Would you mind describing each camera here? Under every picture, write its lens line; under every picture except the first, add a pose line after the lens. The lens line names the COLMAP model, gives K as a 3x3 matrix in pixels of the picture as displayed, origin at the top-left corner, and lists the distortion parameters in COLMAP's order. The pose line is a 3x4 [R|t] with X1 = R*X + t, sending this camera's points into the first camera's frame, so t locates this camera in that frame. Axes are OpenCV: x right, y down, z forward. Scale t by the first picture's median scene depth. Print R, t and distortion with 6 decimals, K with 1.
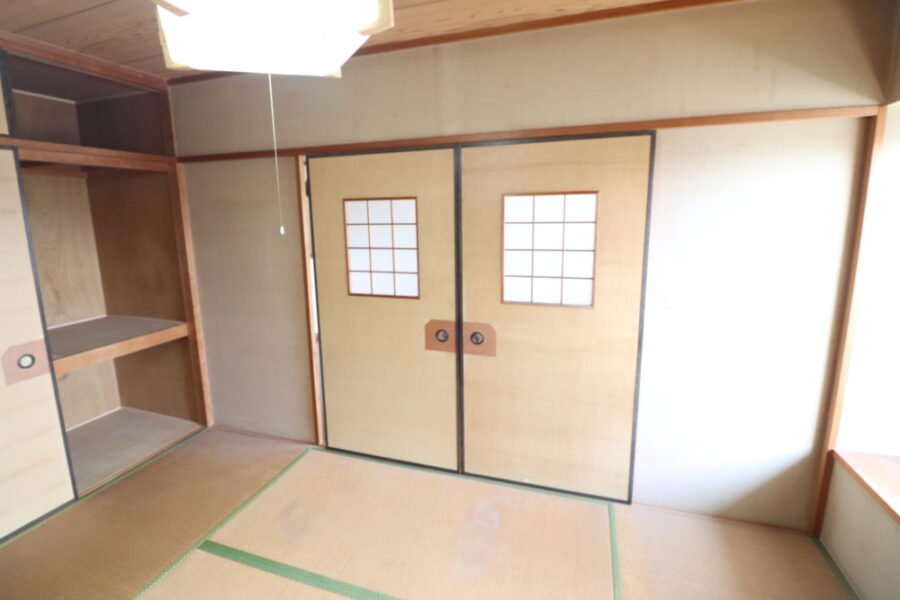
lens RADIAL K [[414.7, 0, 451.0], [0, 414.7, 293.4], [0, 0, 1]] dist [-0.014054, -0.002879]
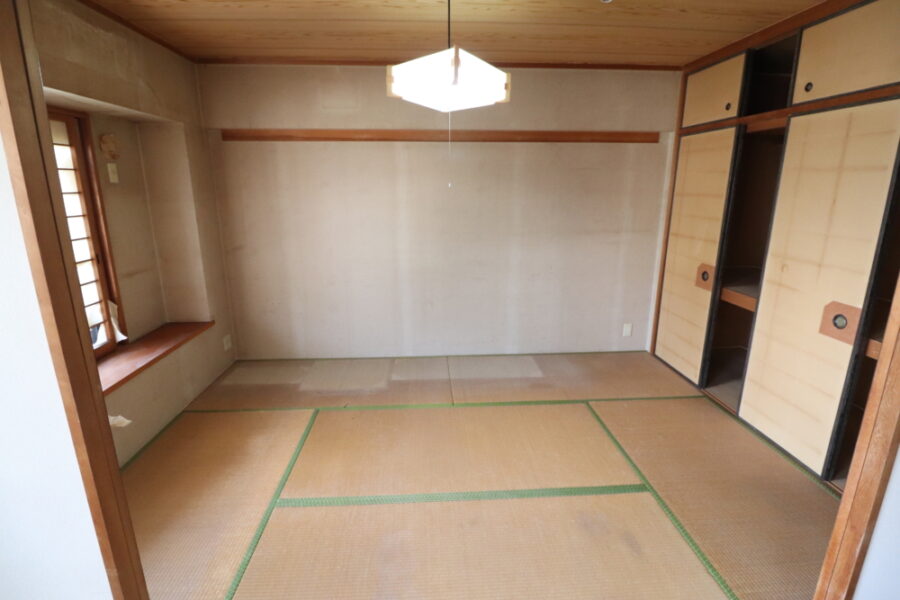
lens RADIAL K [[414.7, 0, 449.5], [0, 414.7, 294.7], [0, 0, 1]] dist [-0.014054, -0.002879]
pose [[-0.930362, 0.107866, -0.350415, 0.163568], [-0.053659, 0.905393, 0.421170, -0.228802], [0.362693, 0.410643, -0.836556, 1.272272]]
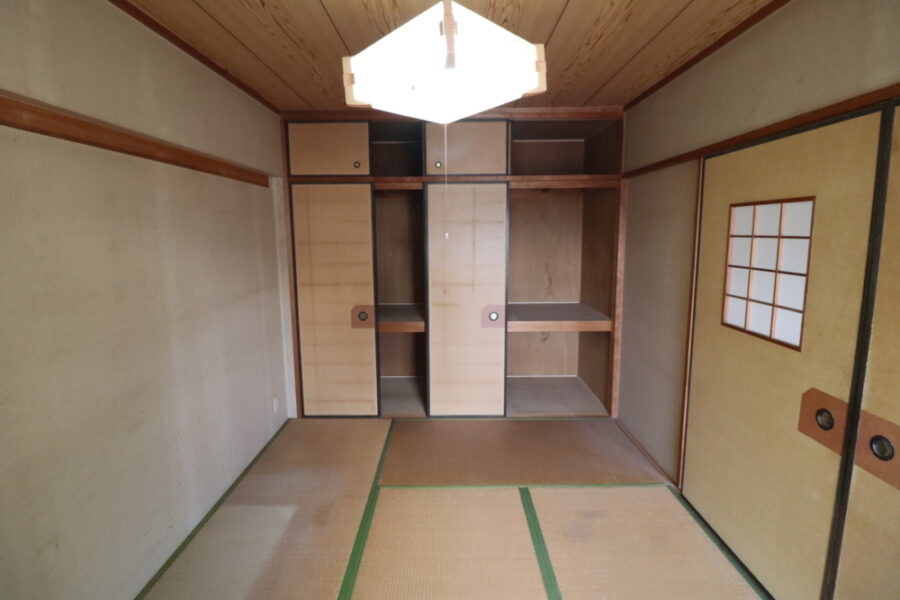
lens RADIAL K [[414.7, 0, 444.7], [0, 414.7, 294.0], [0, 0, 1]] dist [-0.014054, -0.002879]
pose [[0.304610, 0.152431, -0.940201, 0.346424], [-0.174309, 0.979362, 0.102307, -0.043521], [0.936392, 0.132722, 0.324893, 0.245995]]
